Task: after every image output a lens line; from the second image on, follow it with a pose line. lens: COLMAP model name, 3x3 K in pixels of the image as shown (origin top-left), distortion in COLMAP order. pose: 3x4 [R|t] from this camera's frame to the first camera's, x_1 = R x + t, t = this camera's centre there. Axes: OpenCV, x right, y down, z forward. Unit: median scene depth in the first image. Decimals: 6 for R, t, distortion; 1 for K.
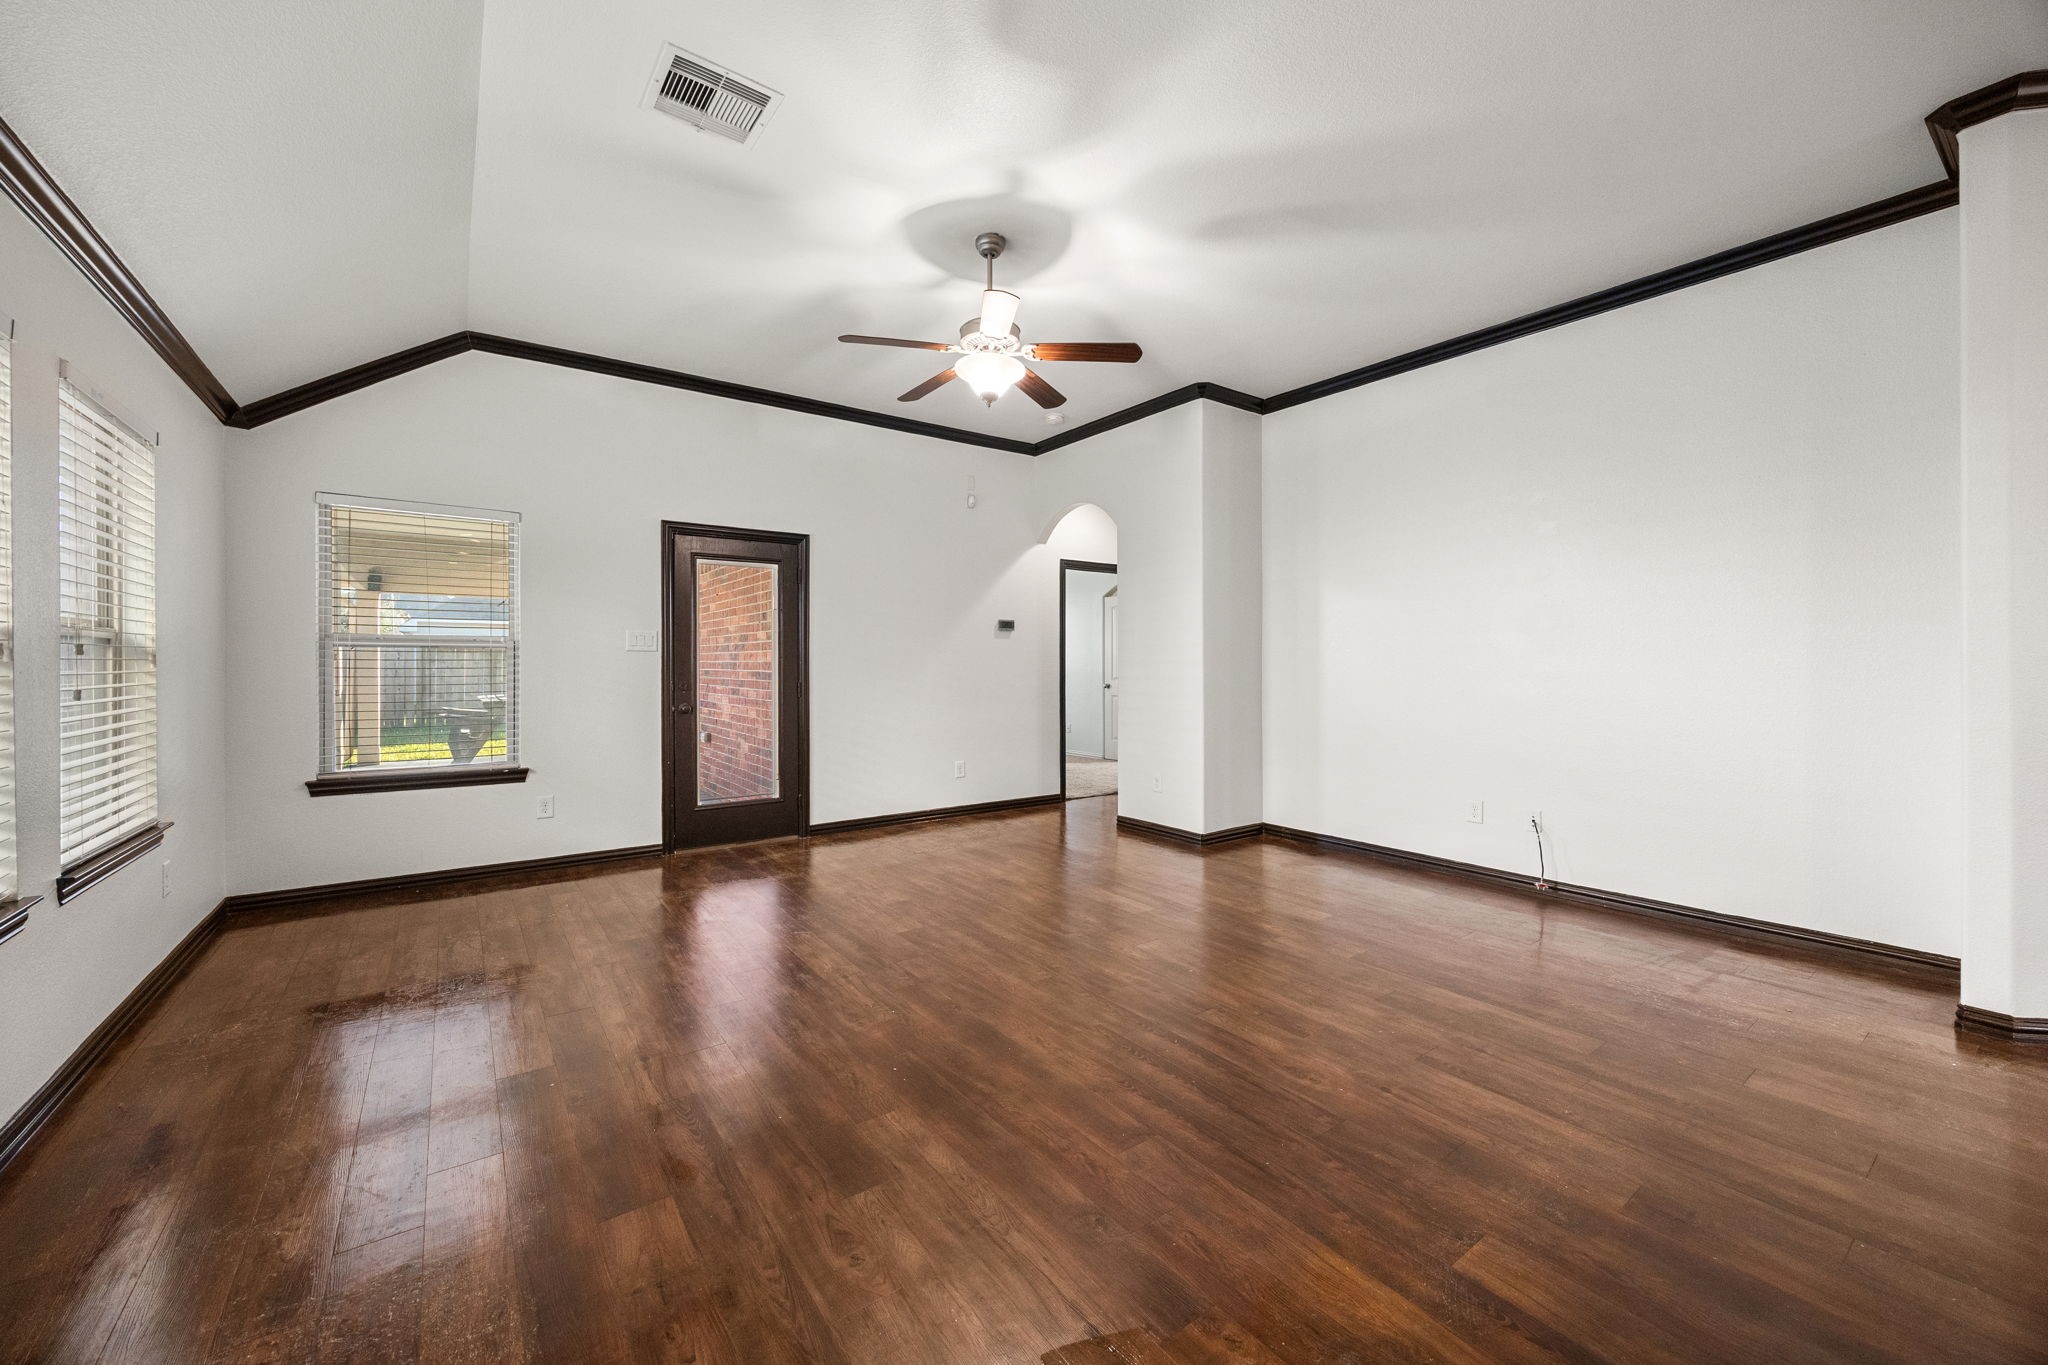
lens RADIAL K [[789.0, 0, 1005.5], [0, 789.0, 666.1], [0, 0, 1]] dist [0.000182, -0.000006]
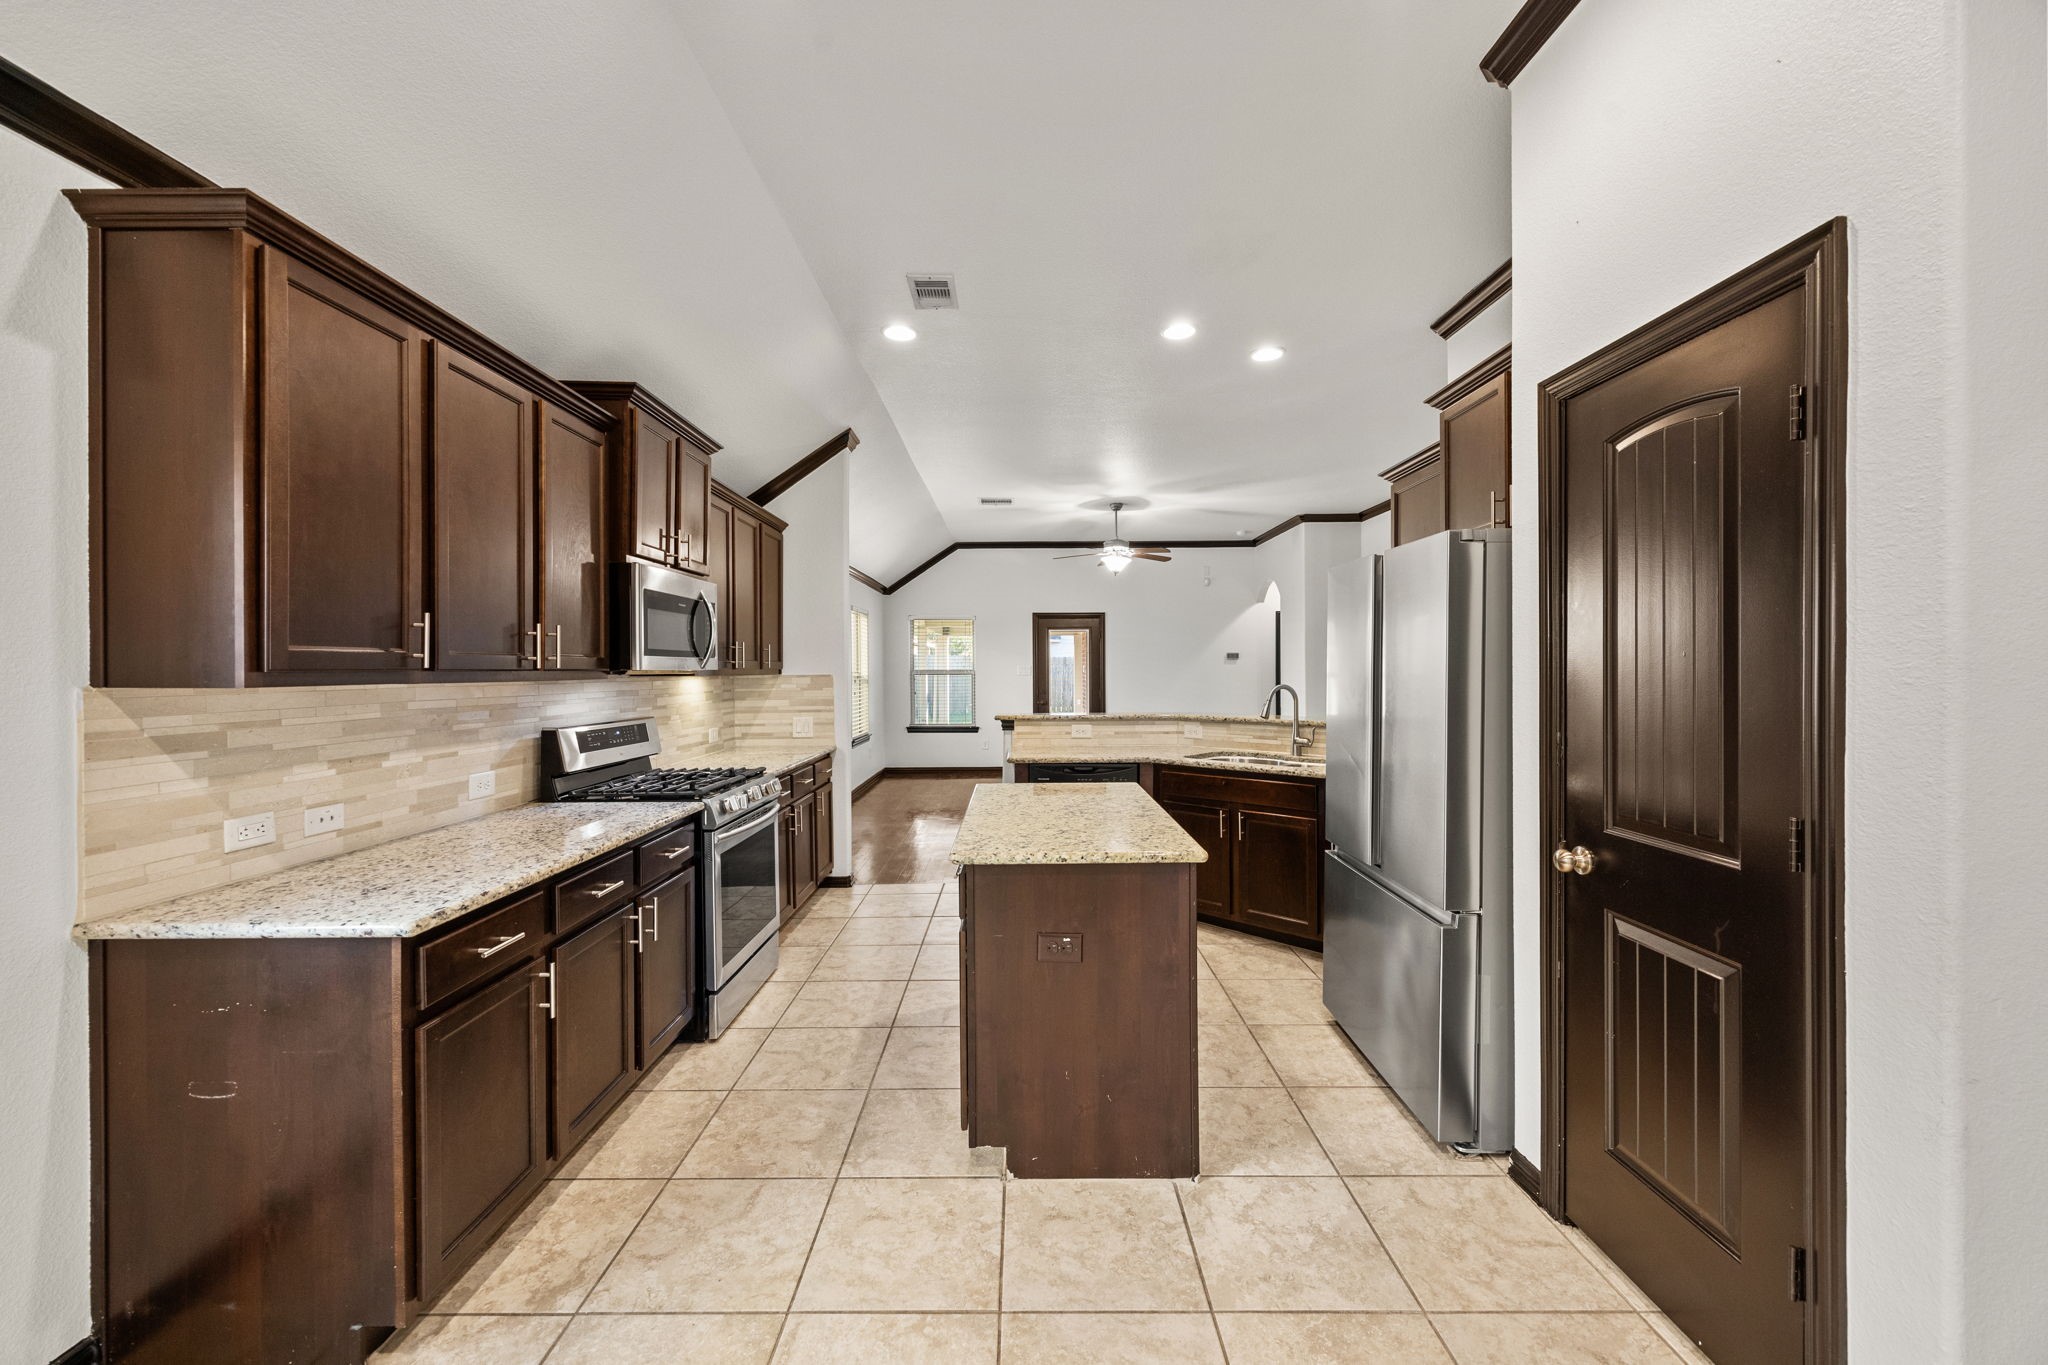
lens RADIAL K [[798.0, 0, 1023.8], [0, 798.0, 670.2], [0, 0, 1]] dist [0.000668, -0.000055]
pose [[0.819993, -0.004705, -0.572354, 0.833266], [0.004289, 0.999989, -0.002076, -0.030526], [0.572357, -0.000753, 0.820004, -0.830552]]
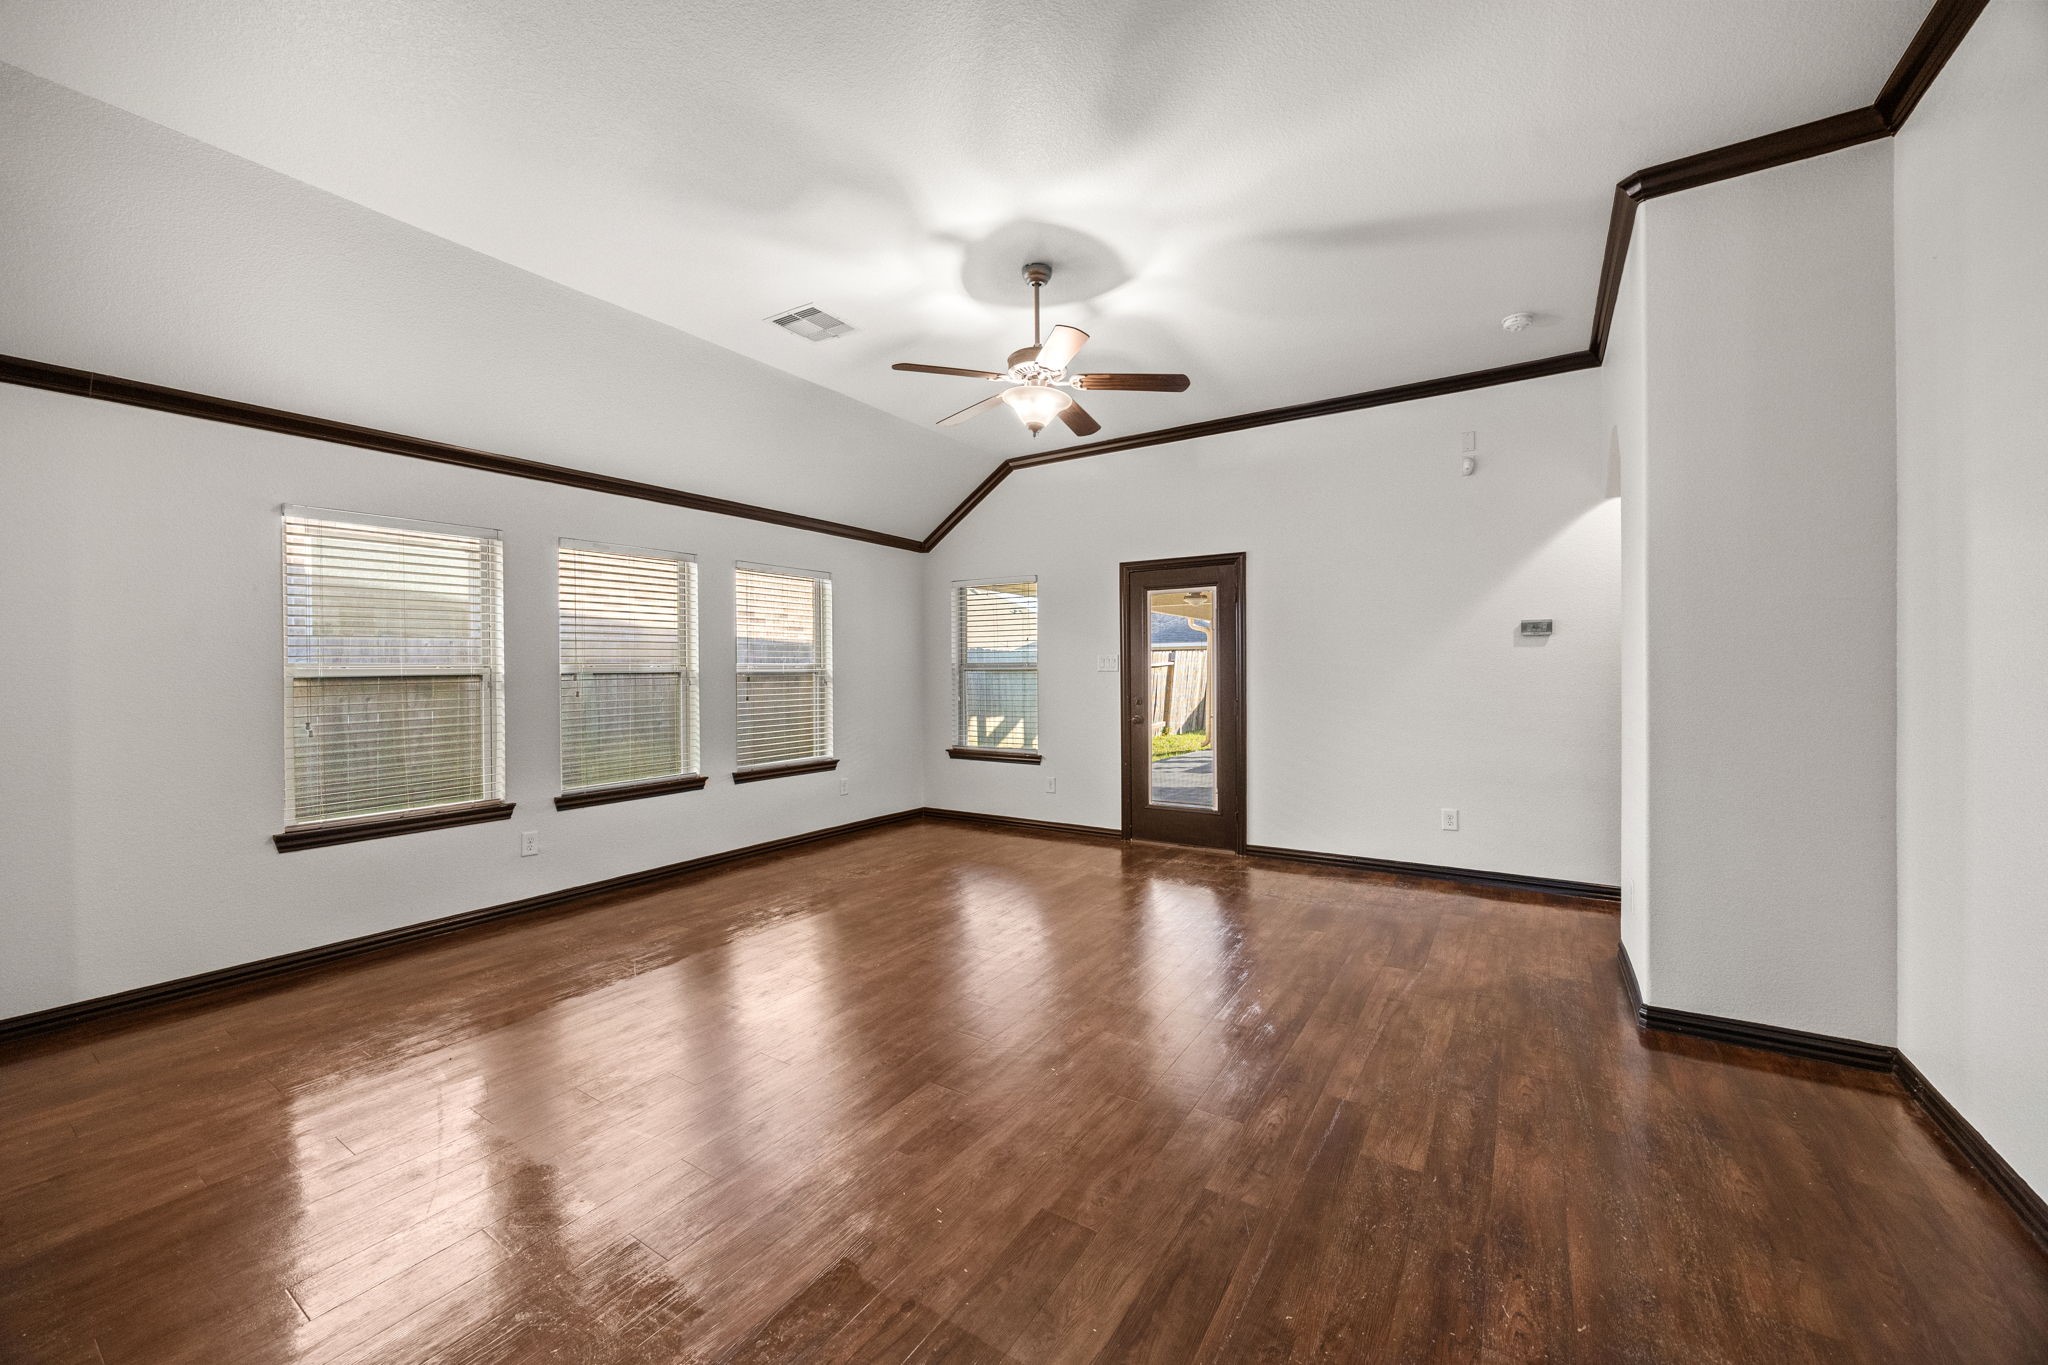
lens RADIAL K [[778.1, 0, 1027.9], [0, 778.1, 677.2], [0, 0, 1]] dist [0.000103, -0.000141]
pose [[0.373888, 0.003633, -0.927467, 0.673722], [0.004041, 0.999976, 0.005547, -0.018252], [0.927465, -0.005822, 0.373864, 0.460128]]
